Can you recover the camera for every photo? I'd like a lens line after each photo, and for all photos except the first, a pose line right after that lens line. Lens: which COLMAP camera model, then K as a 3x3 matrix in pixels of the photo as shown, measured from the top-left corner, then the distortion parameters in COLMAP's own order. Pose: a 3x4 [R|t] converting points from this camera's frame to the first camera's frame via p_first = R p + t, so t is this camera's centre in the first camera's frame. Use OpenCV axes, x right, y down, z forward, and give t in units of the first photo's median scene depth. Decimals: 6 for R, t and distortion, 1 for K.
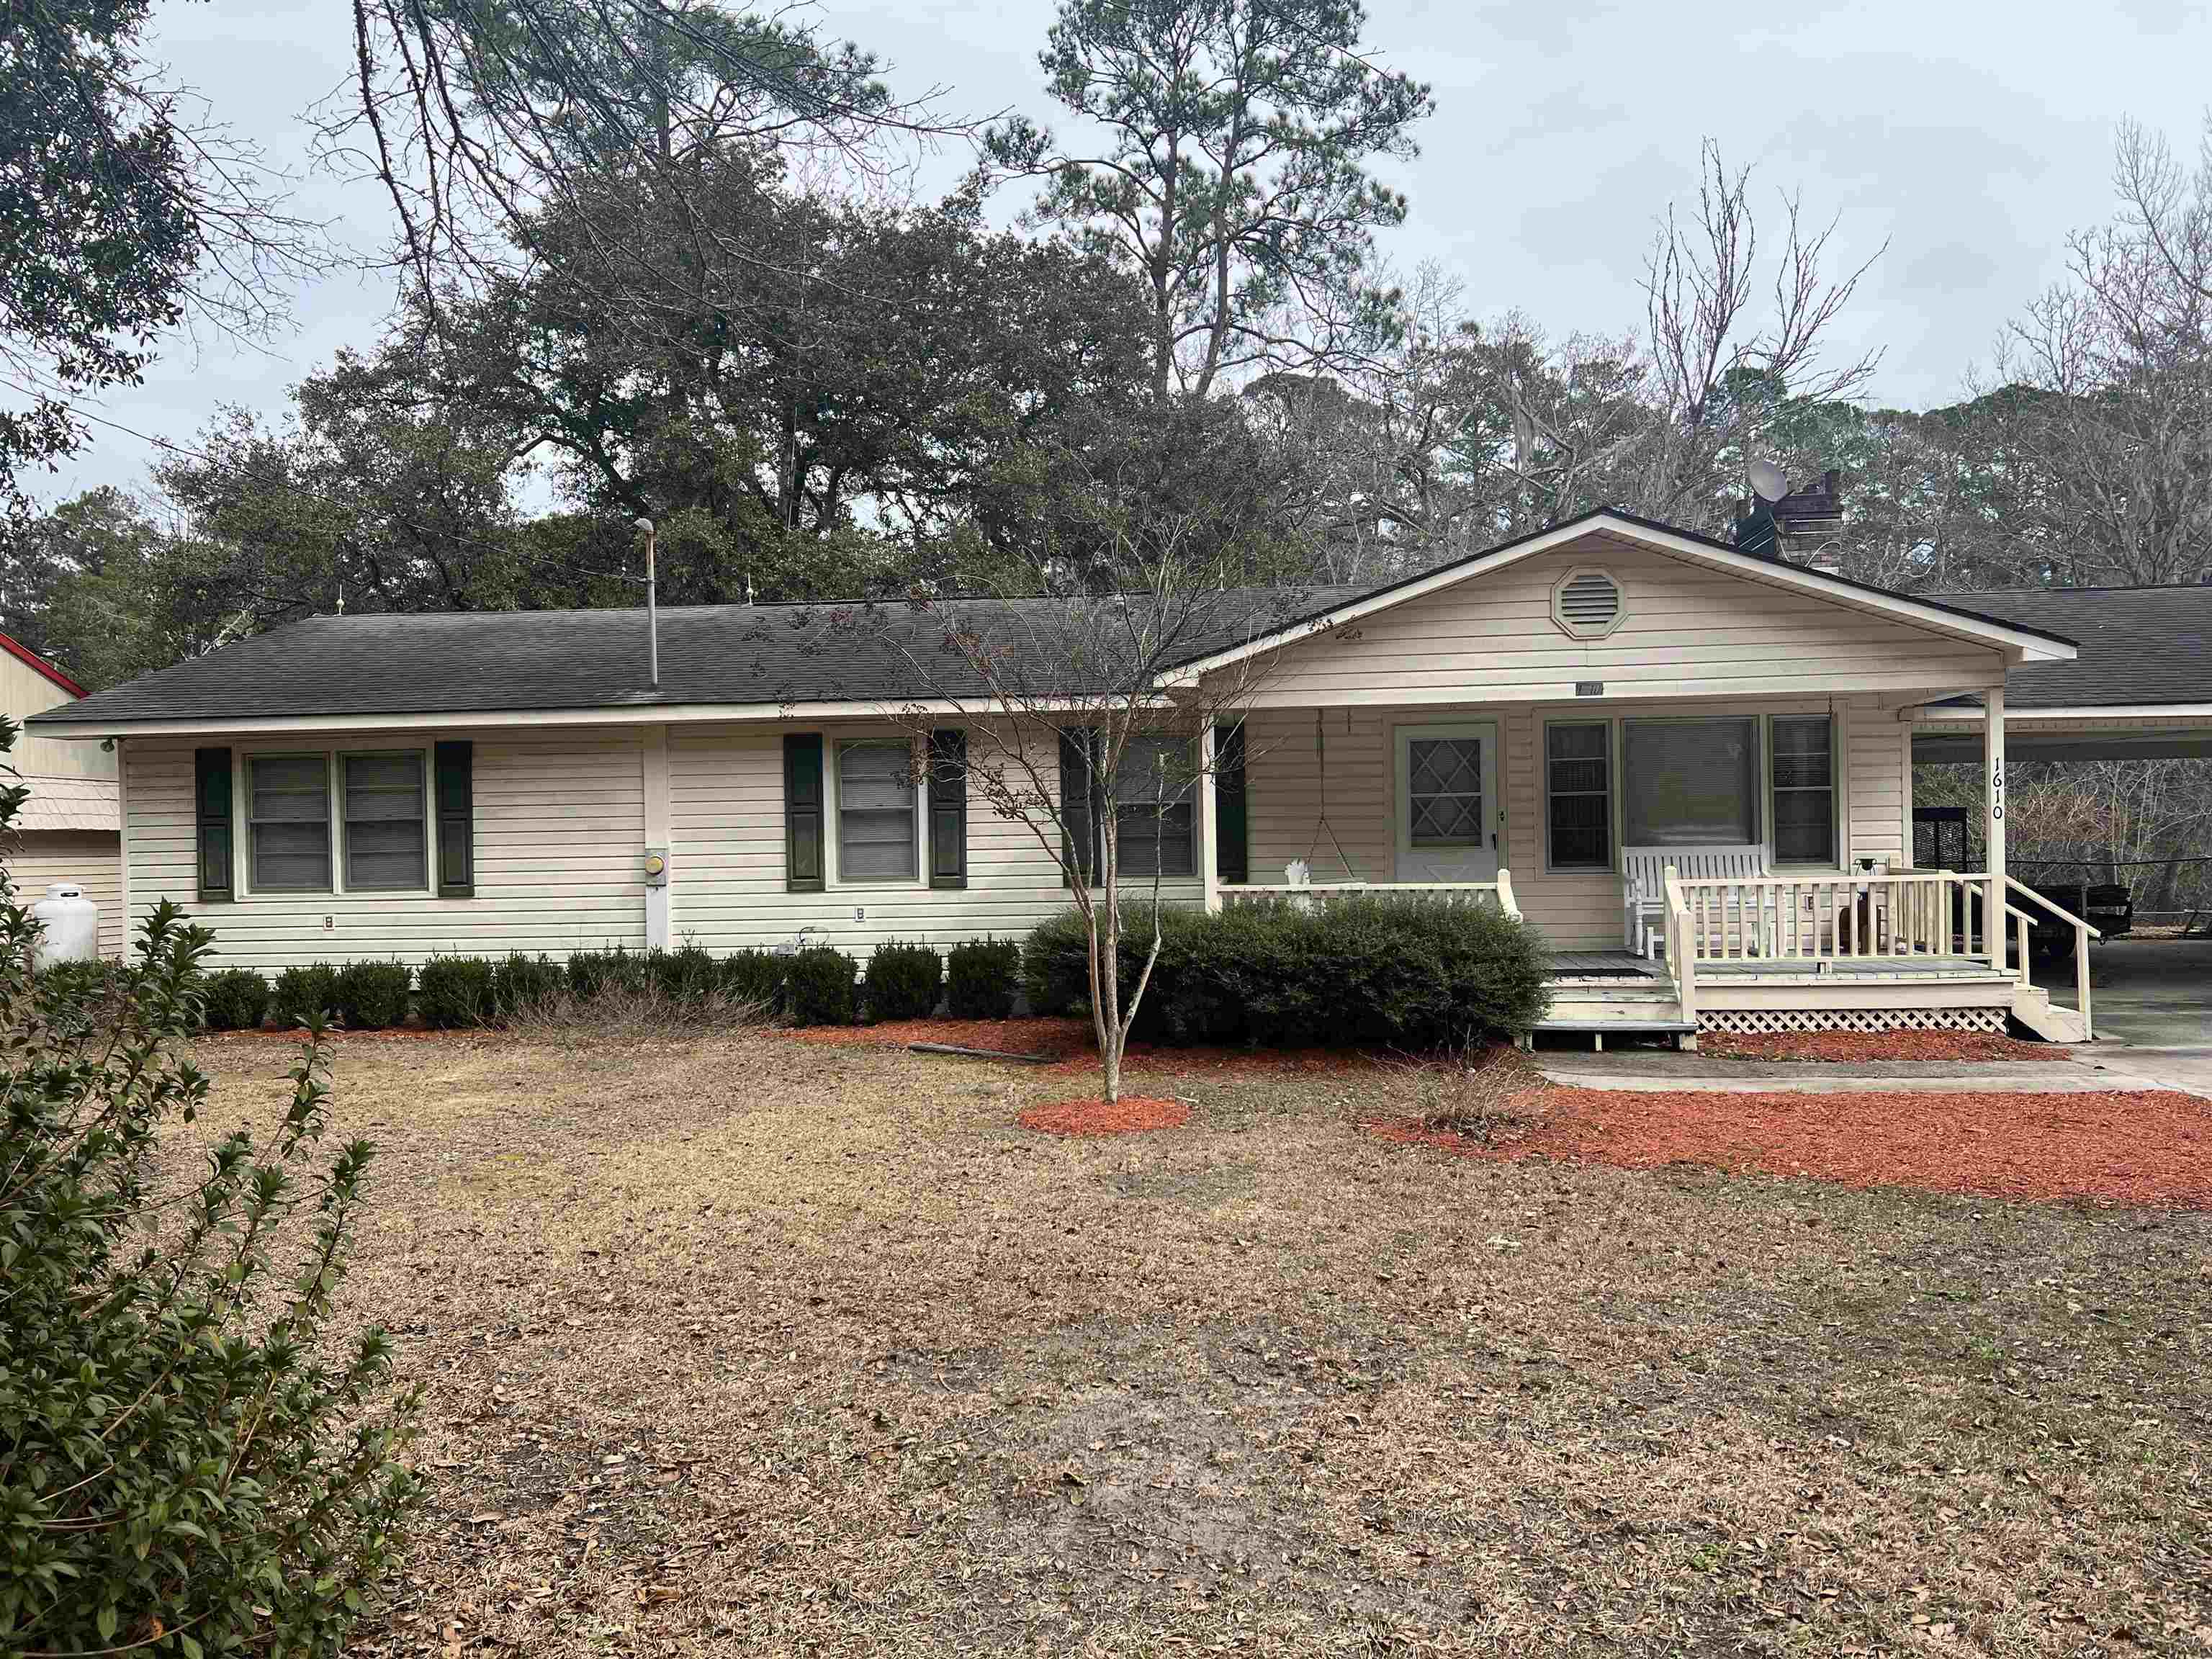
lens RADIAL K [[1690.5, 0, 1105.1], [0, 1690.5, 846.1], [0, 0, 1]] dist [0.061451, -0.002060]
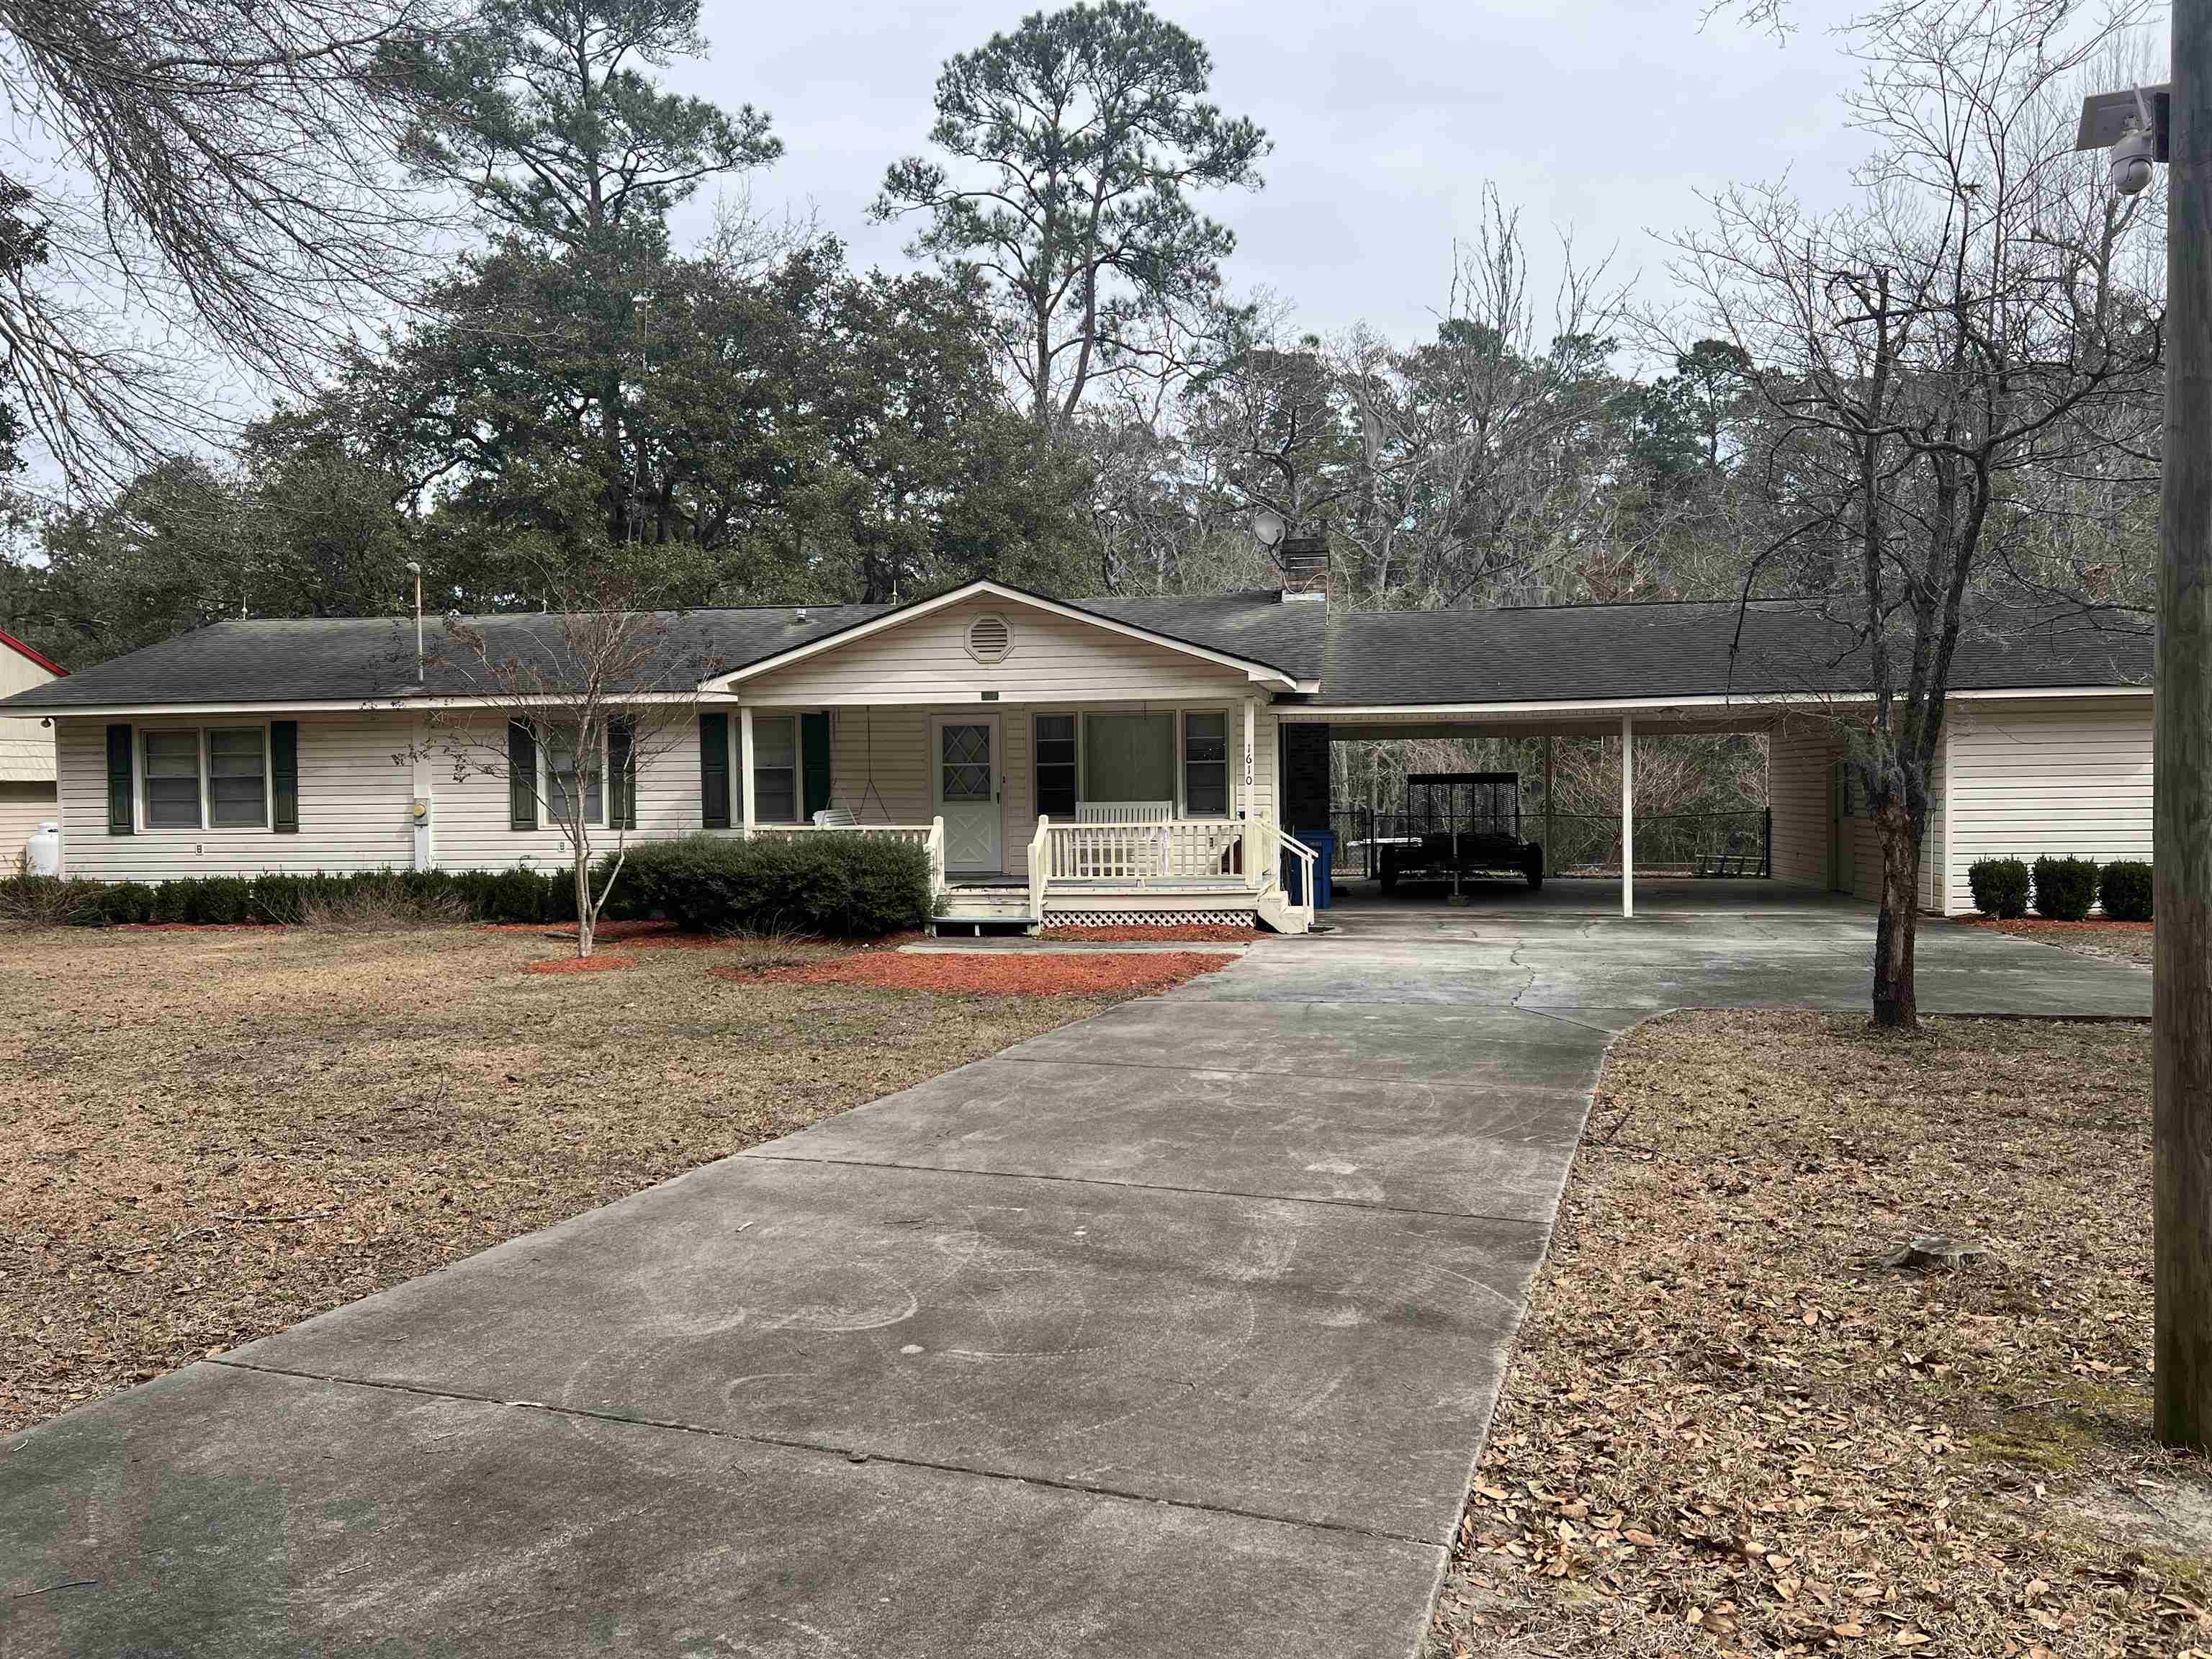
lens RADIAL K [[1724.1, 0, 1106.0], [0, 1724.1, 829.5], [0, 0, 1]] dist [0.075236, -0.008147]
pose [[0.998424, 0.007358, -0.055632, 0.374797], [-0.006422, 0.999835, 0.016978, -0.001145], [0.055748, -0.016594, 0.998307, -0.403557]]
